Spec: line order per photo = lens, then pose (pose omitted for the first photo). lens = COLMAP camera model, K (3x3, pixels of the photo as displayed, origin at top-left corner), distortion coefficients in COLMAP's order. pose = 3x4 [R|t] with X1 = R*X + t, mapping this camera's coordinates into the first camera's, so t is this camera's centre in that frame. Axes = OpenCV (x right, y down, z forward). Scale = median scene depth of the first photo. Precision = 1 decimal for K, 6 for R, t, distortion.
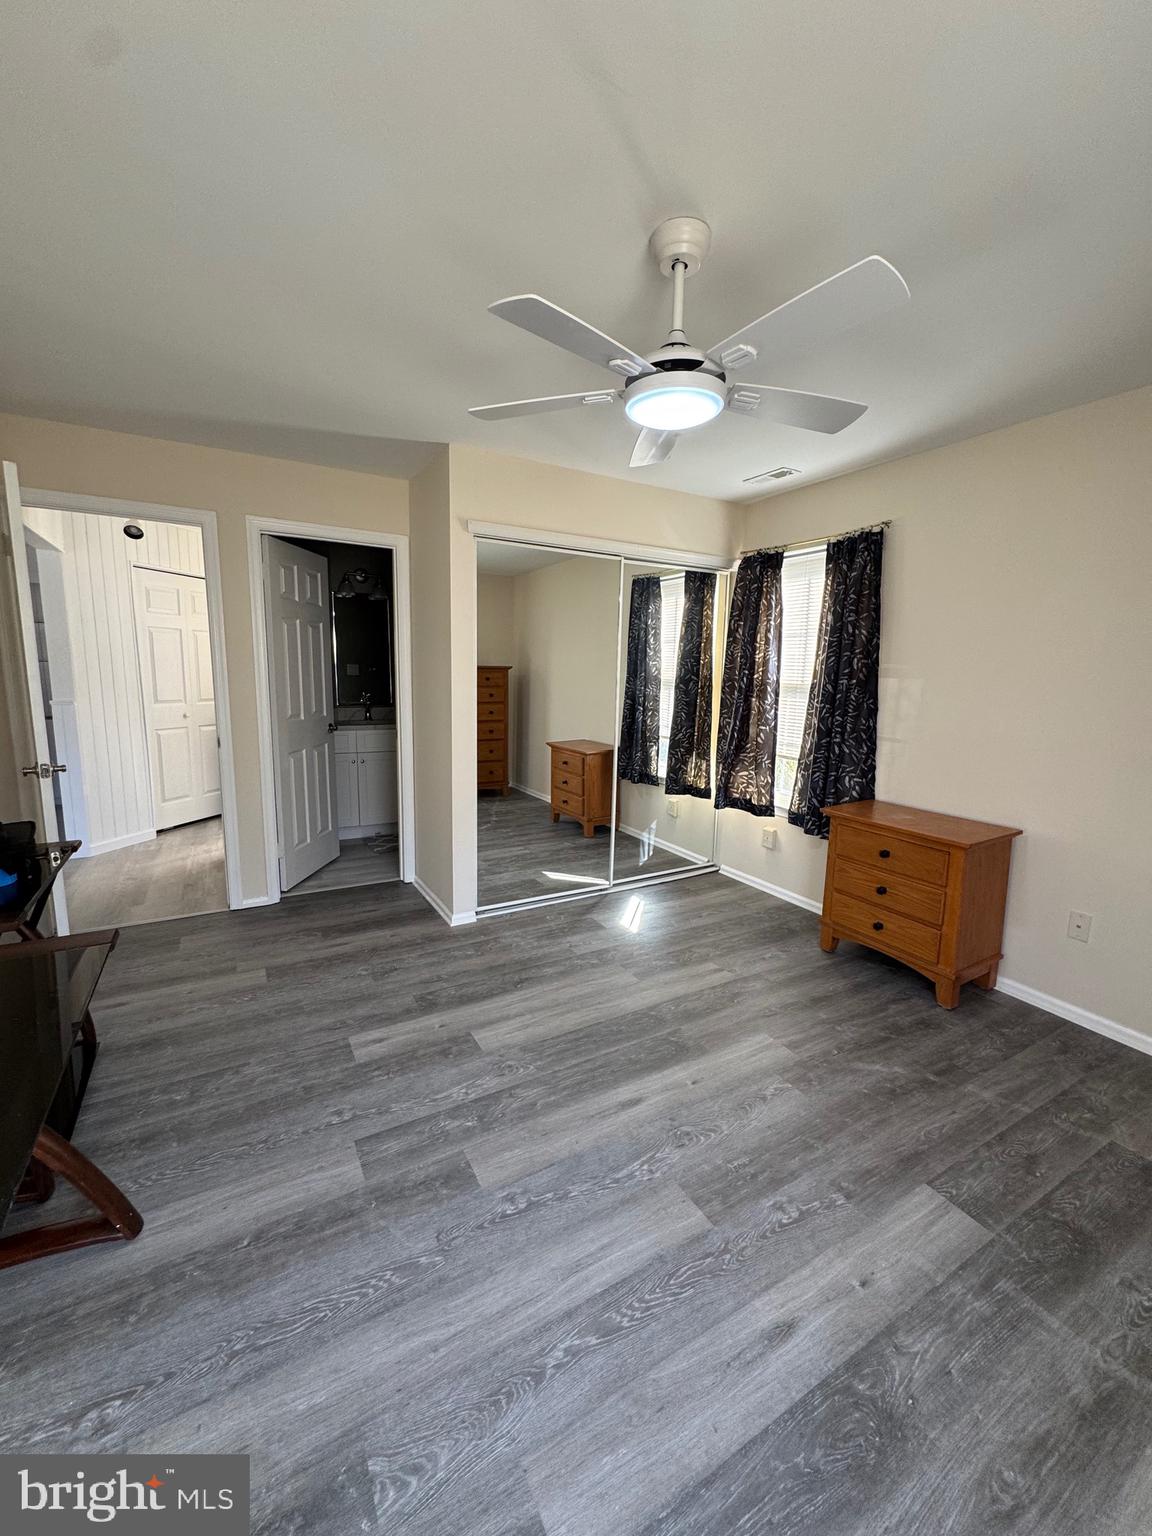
lens RADIAL K [[611.1, 0, 573.2], [0, 611.1, 761.2], [0, 0, 1]] dist [-0.002371, 0.000797]
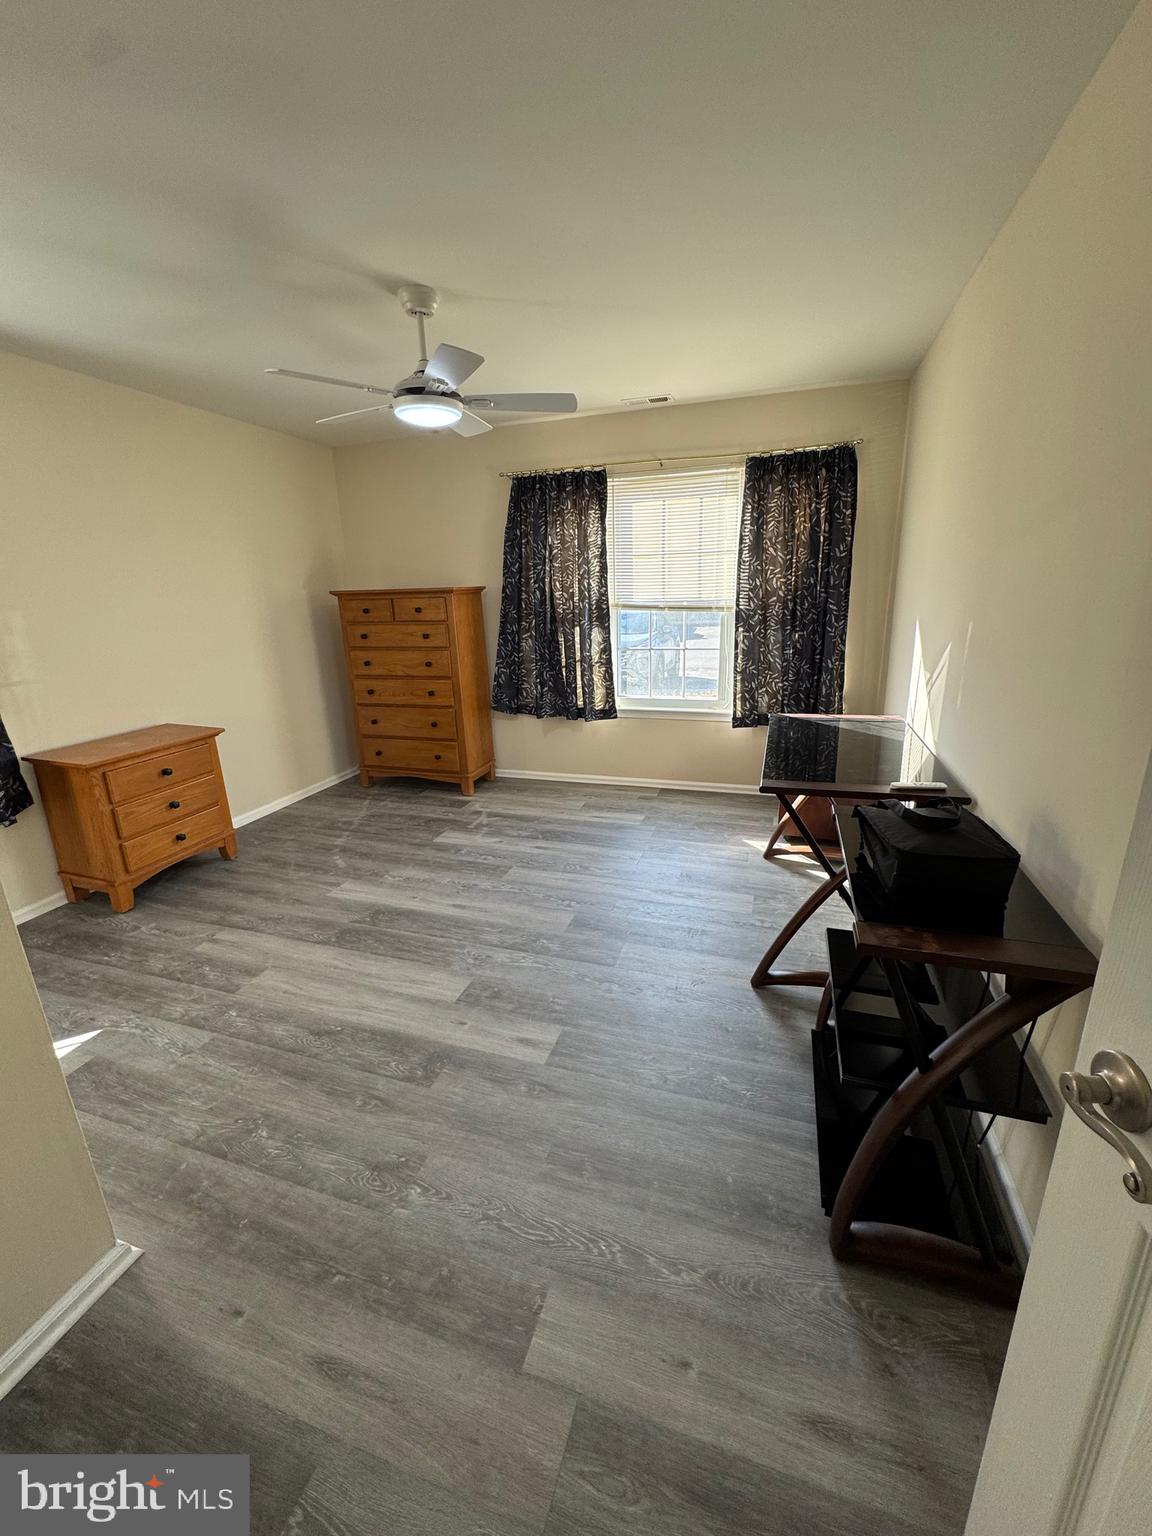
lens RADIAL K [[611.1, 0, 578.3], [0, 611.1, 765.4], [0, 0, 1]] dist [-0.002371, 0.000797]
pose [[-0.670485, -0.206812, 0.712516, -0.861400], [0.124958, 0.915166, 0.383219, -0.211249], [-0.731325, 0.345977, -0.587762, 1.254830]]
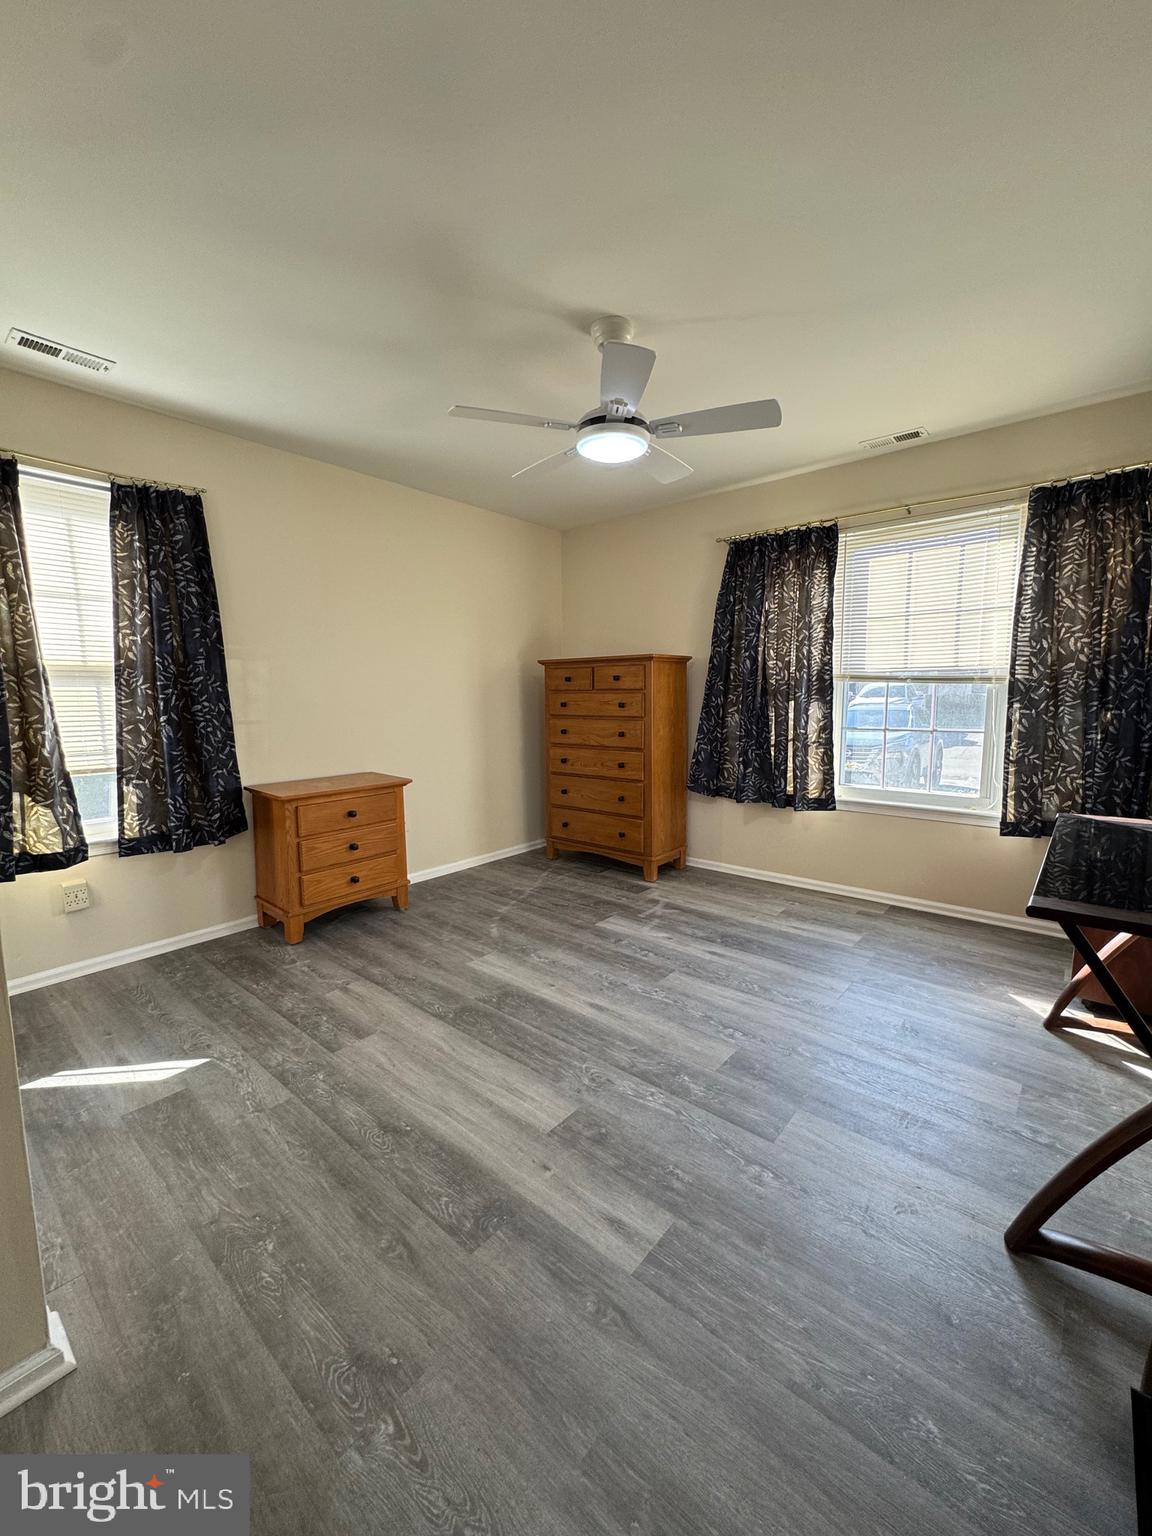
lens RADIAL K [[611.1, 0, 580.9], [0, 611.1, 767.2], [0, 0, 1]] dist [-0.002371, 0.000797]
pose [[-0.343917, -0.127986, 0.930237, -0.772757], [0.139984, 0.972609, 0.185569, -0.095448], [-0.928507, 0.194038, -0.316581, 1.081702]]
